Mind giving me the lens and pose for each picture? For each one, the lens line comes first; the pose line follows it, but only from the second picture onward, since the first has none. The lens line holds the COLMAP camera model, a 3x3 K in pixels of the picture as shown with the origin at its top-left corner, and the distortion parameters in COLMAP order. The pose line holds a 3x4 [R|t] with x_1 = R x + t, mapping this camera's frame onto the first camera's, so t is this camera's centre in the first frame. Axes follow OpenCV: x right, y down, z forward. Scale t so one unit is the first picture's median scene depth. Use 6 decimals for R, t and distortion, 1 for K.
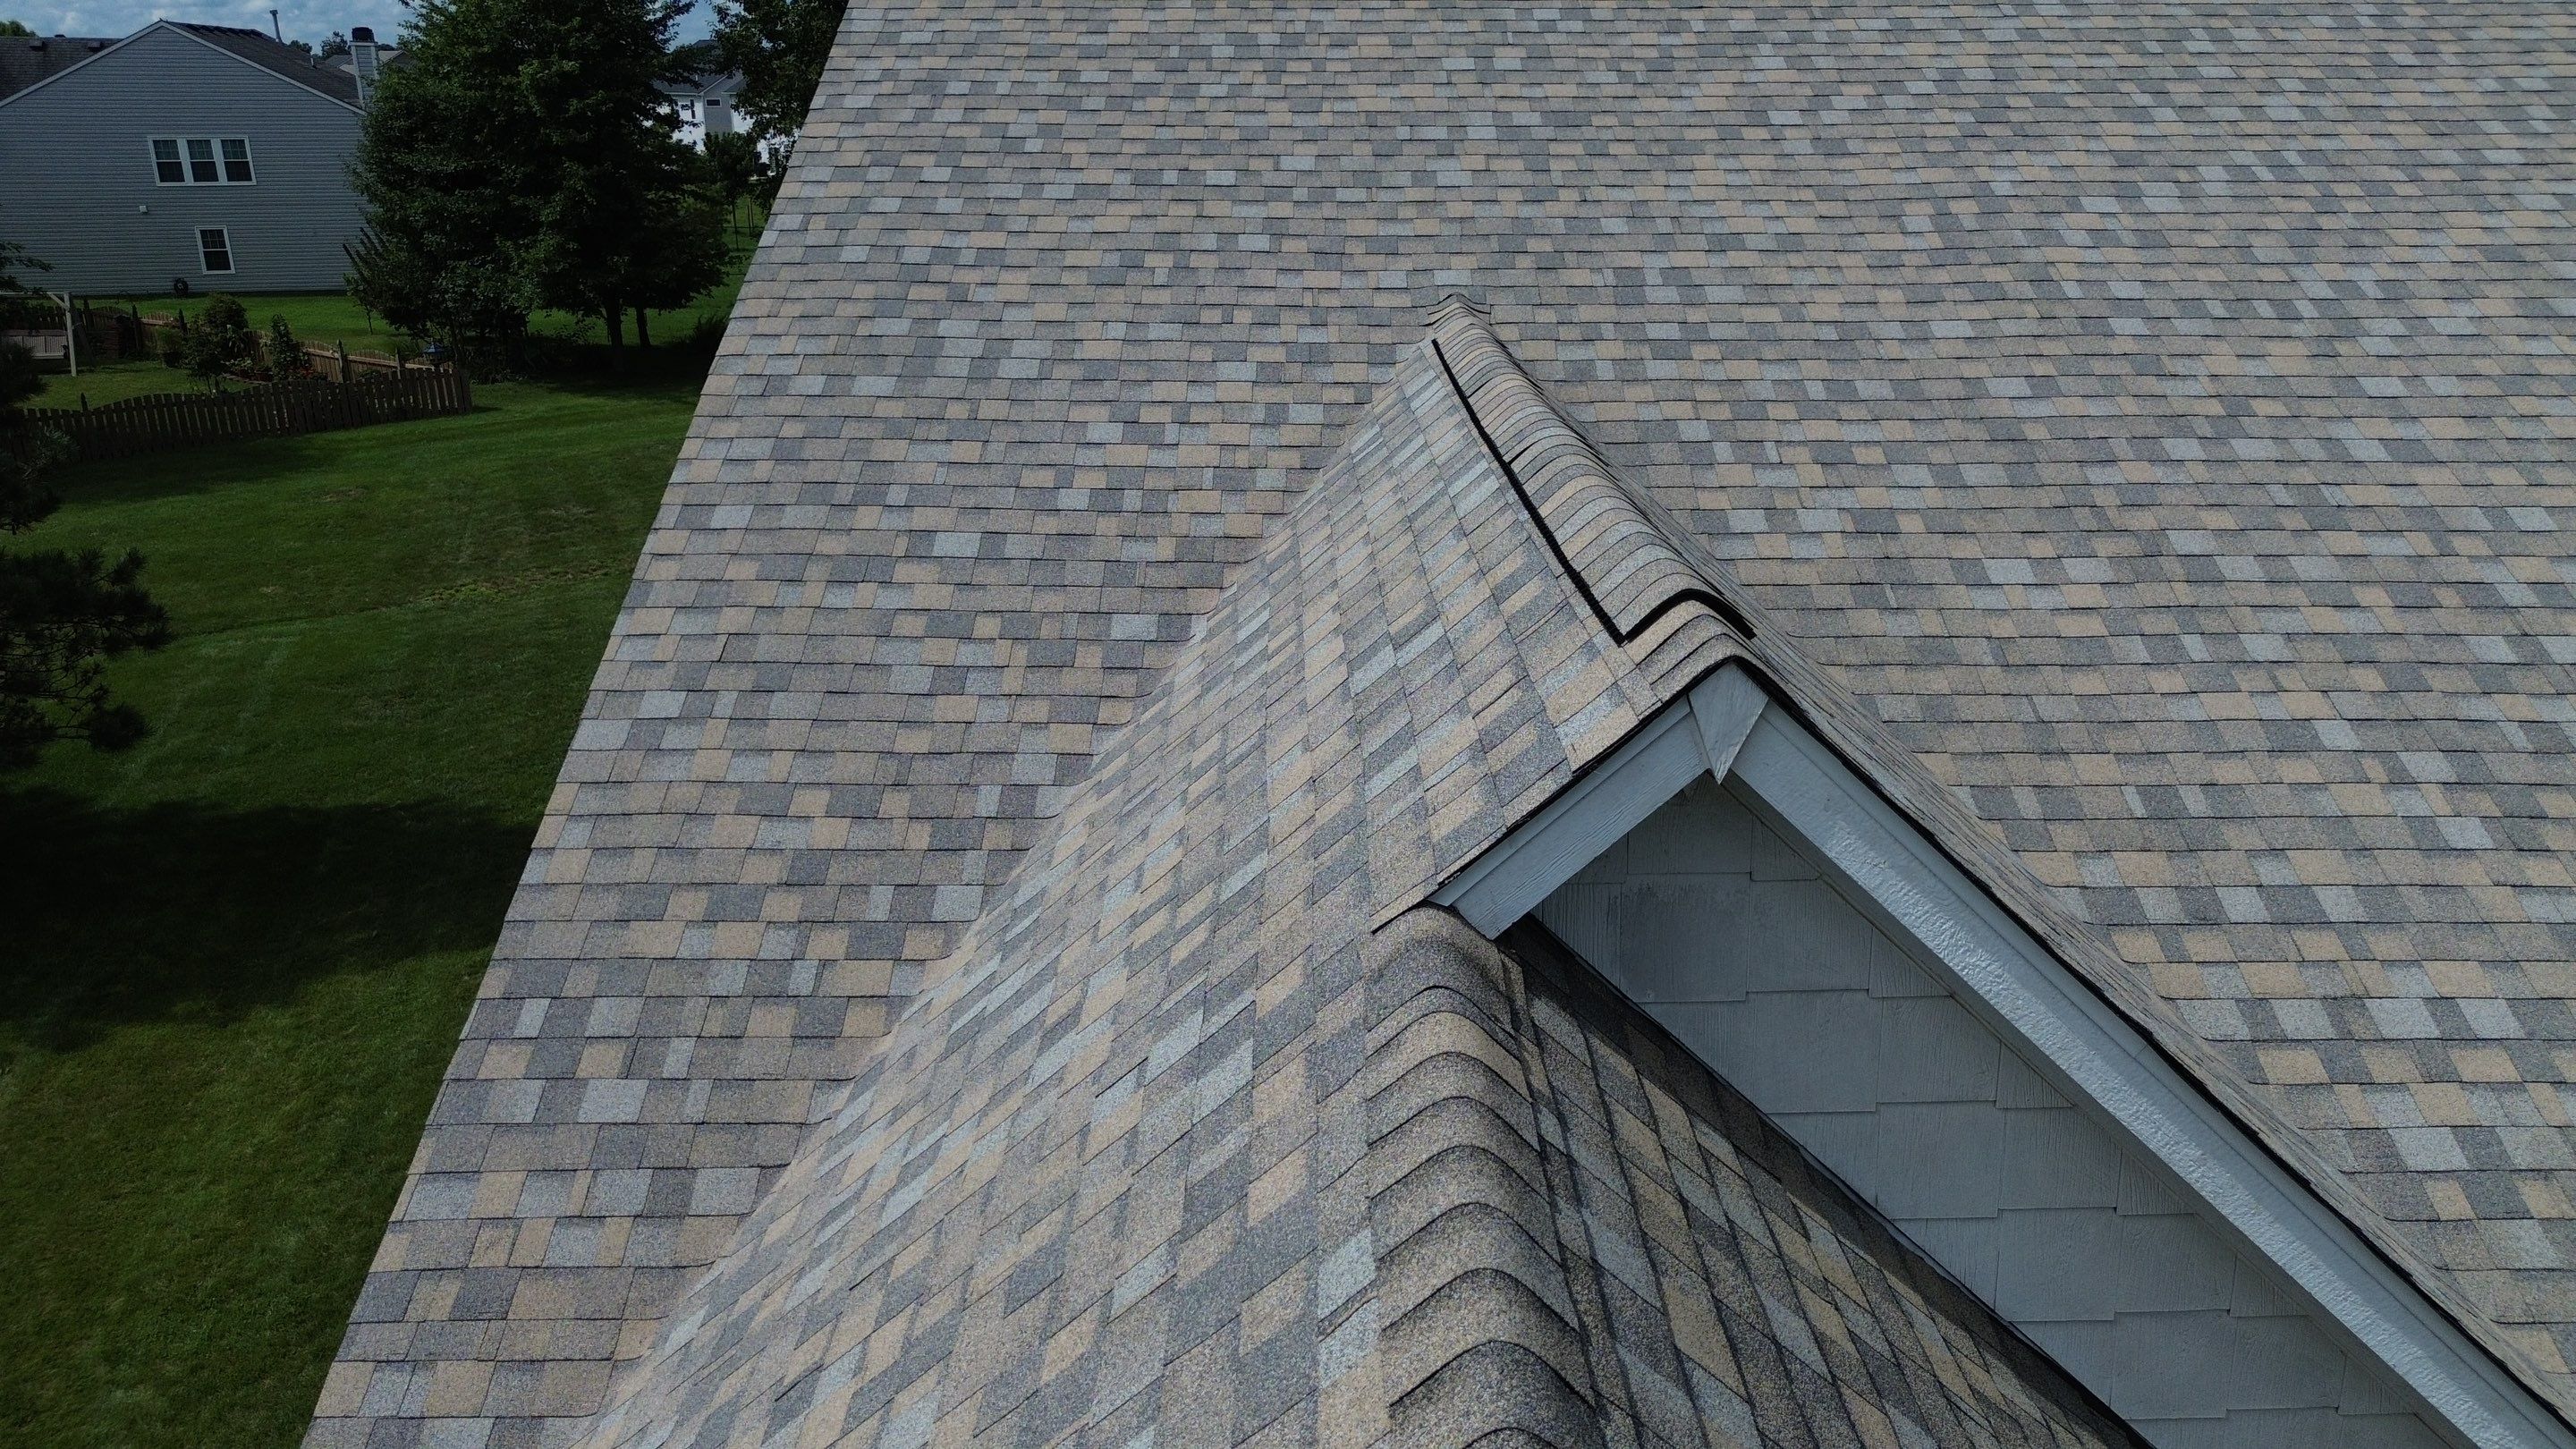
lens RADIAL K [[1829.3, 0, 1293.4], [0, 1829.3, 721.7], [0, 0, 1]] dist [0.064070, -0.060999]
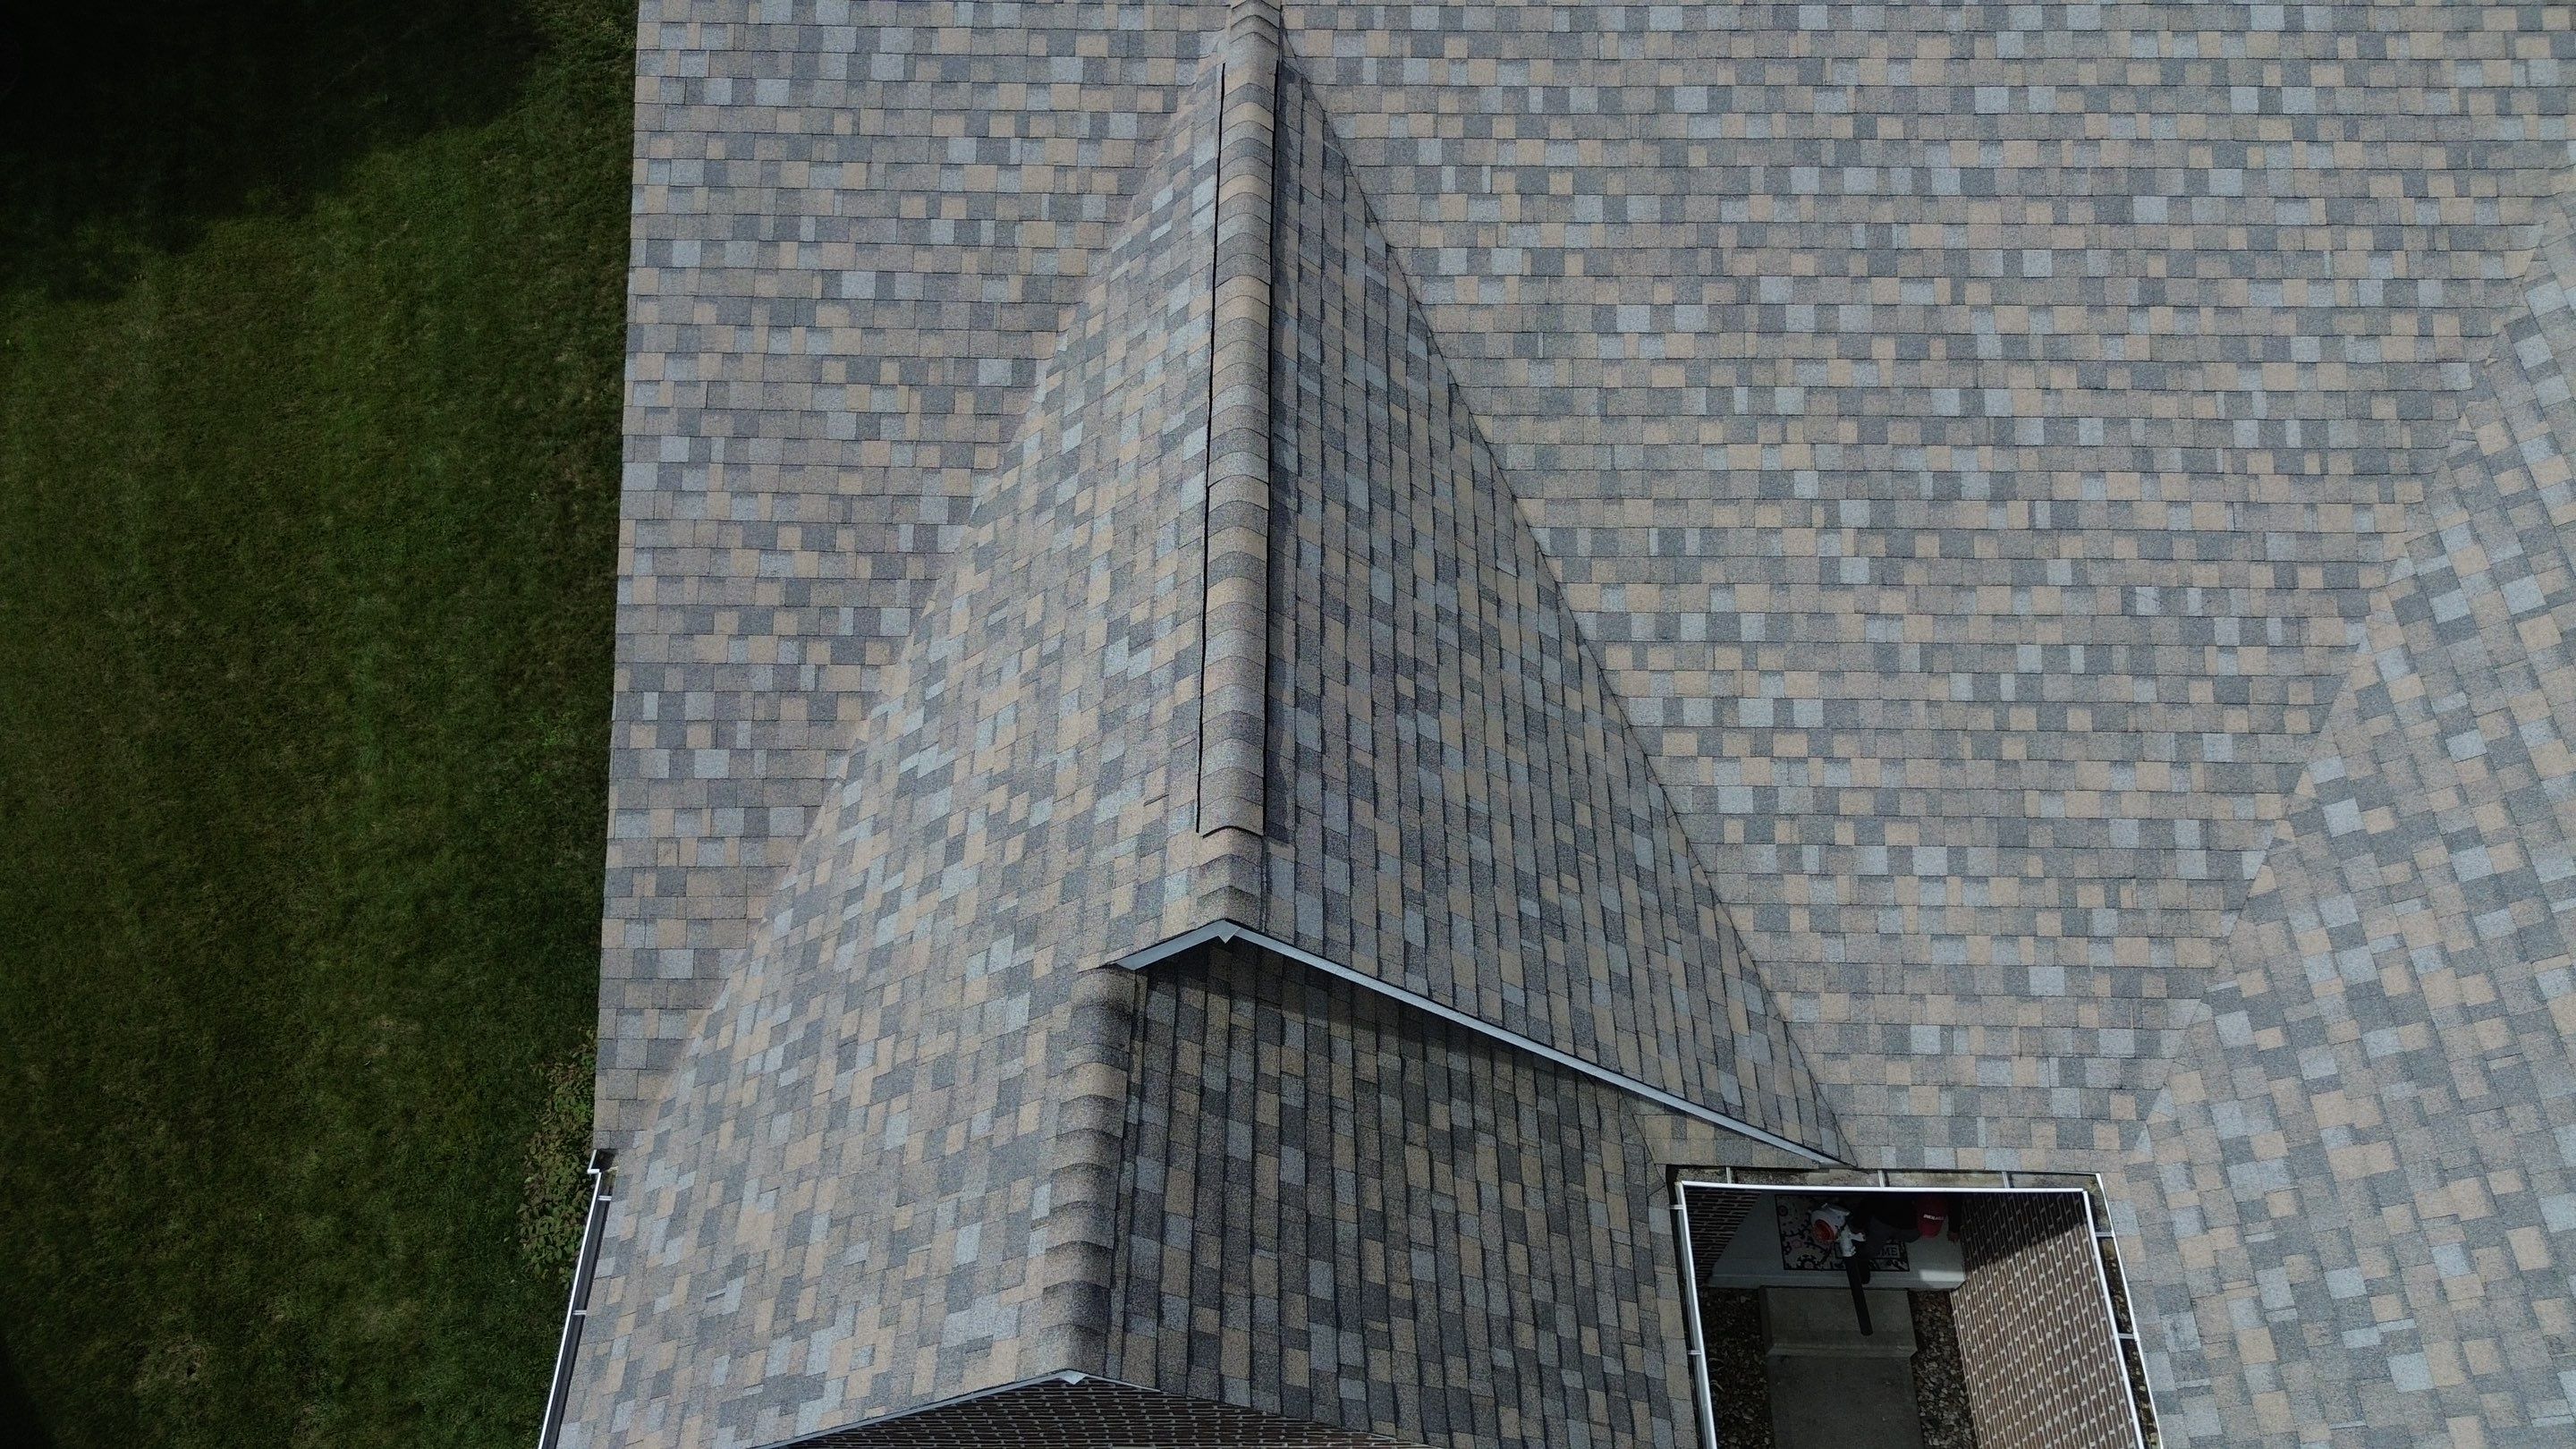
lens RADIAL K [[1829.3, 0, 1288.0], [0, 1829.3, 715.1], [0, 0, 1]] dist [0.064070, -0.060999]
pose [[0.999941, 0.006465, -0.008697, 0.136831], [0.000369, 0.781781, 0.623553, -0.655645], [0.010831, -0.623519, 0.781733, -0.233768]]
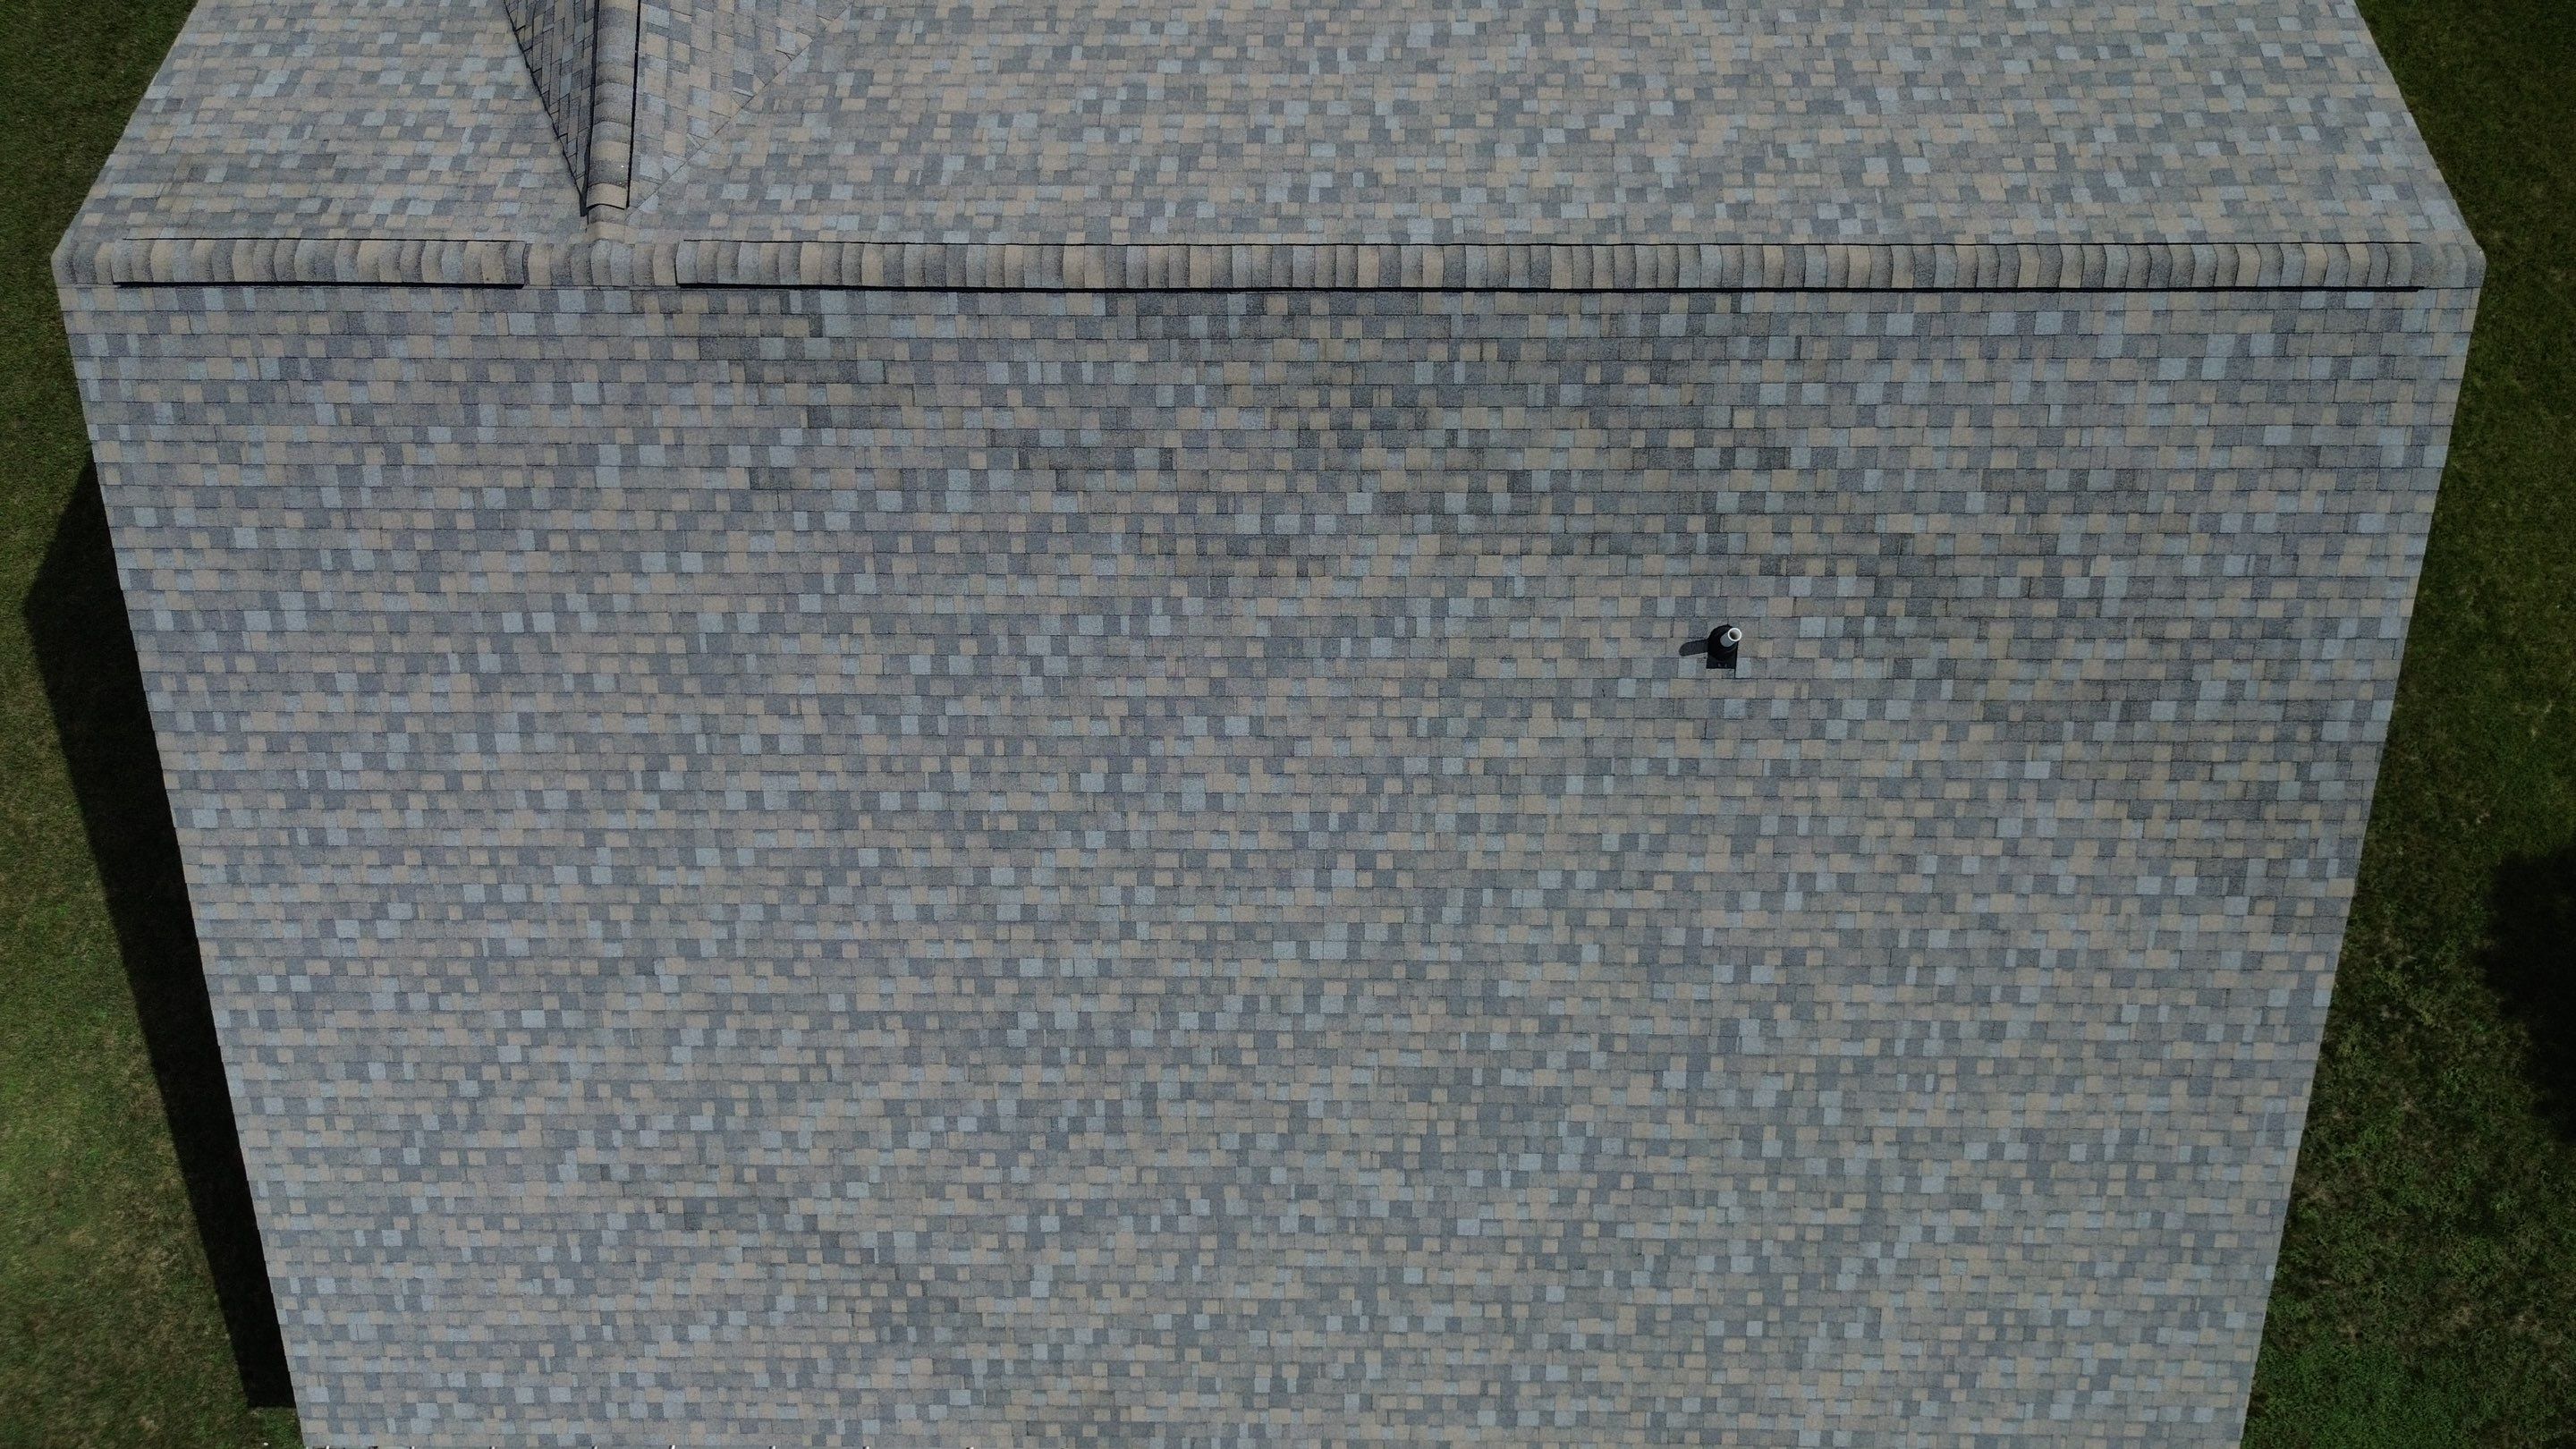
lens RADIAL K [[1829.3, 0, 1288.4], [0, 1829.3, 716.1], [0, 0, 1]] dist [0.064070, -0.060999]
pose [[-0.999816, -0.005641, 0.018329, 0.645642], [0.019088, -0.200361, 0.979536, -2.196204], [-0.001853, 0.979706, 0.200432, 1.471846]]
